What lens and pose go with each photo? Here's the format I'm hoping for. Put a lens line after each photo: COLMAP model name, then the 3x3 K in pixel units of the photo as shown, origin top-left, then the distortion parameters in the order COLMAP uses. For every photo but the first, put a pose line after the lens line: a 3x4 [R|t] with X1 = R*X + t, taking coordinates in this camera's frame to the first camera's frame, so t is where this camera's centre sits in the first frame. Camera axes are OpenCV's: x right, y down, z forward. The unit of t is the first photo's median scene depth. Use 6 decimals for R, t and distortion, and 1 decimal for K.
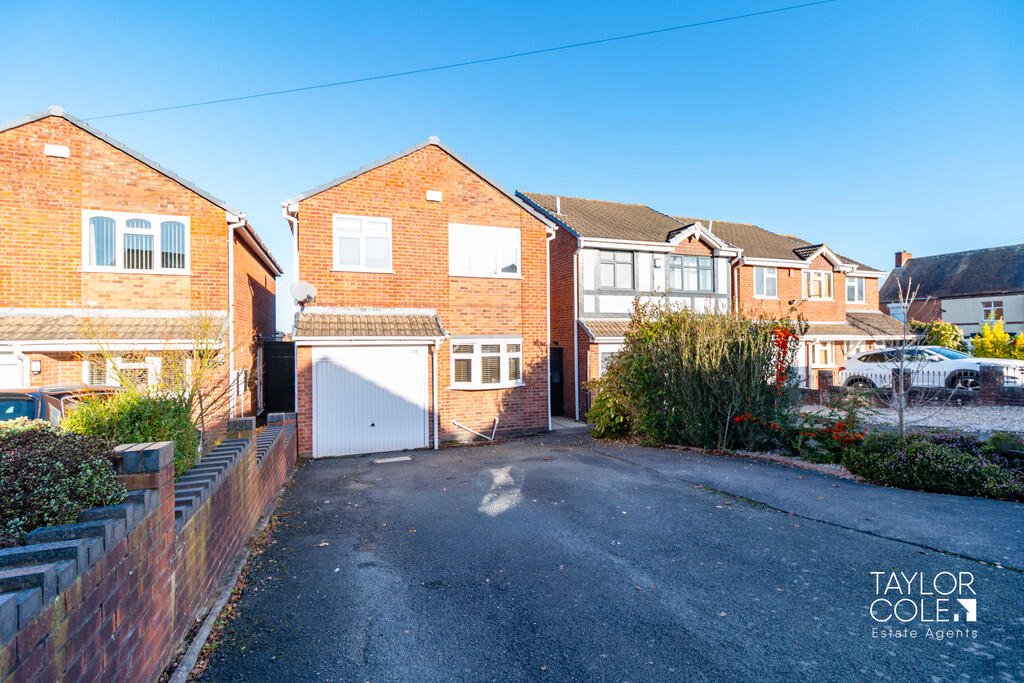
lens RADIAL K [[447.3, 0, 511.5], [0, 447.3, 340.3], [0, 0, 1]] dist [-0.003104, -0.000468]
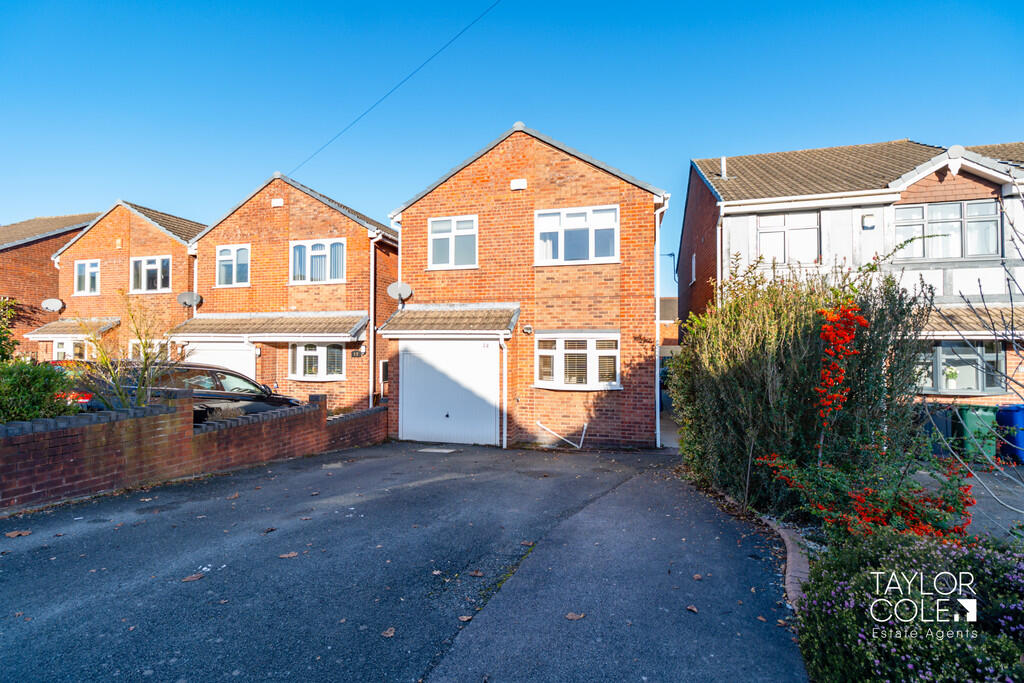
lens RADIAL K [[447.3, 0, 512.4], [0, 447.3, 340.3], [0, 0, 1]] dist [-0.003104, -0.000468]
pose [[0.824035, 0.006820, -0.566498, 0.355719], [-0.007984, 0.999968, 0.000425, 0.010785], [0.566483, 0.004173, 0.824063, 0.201186]]
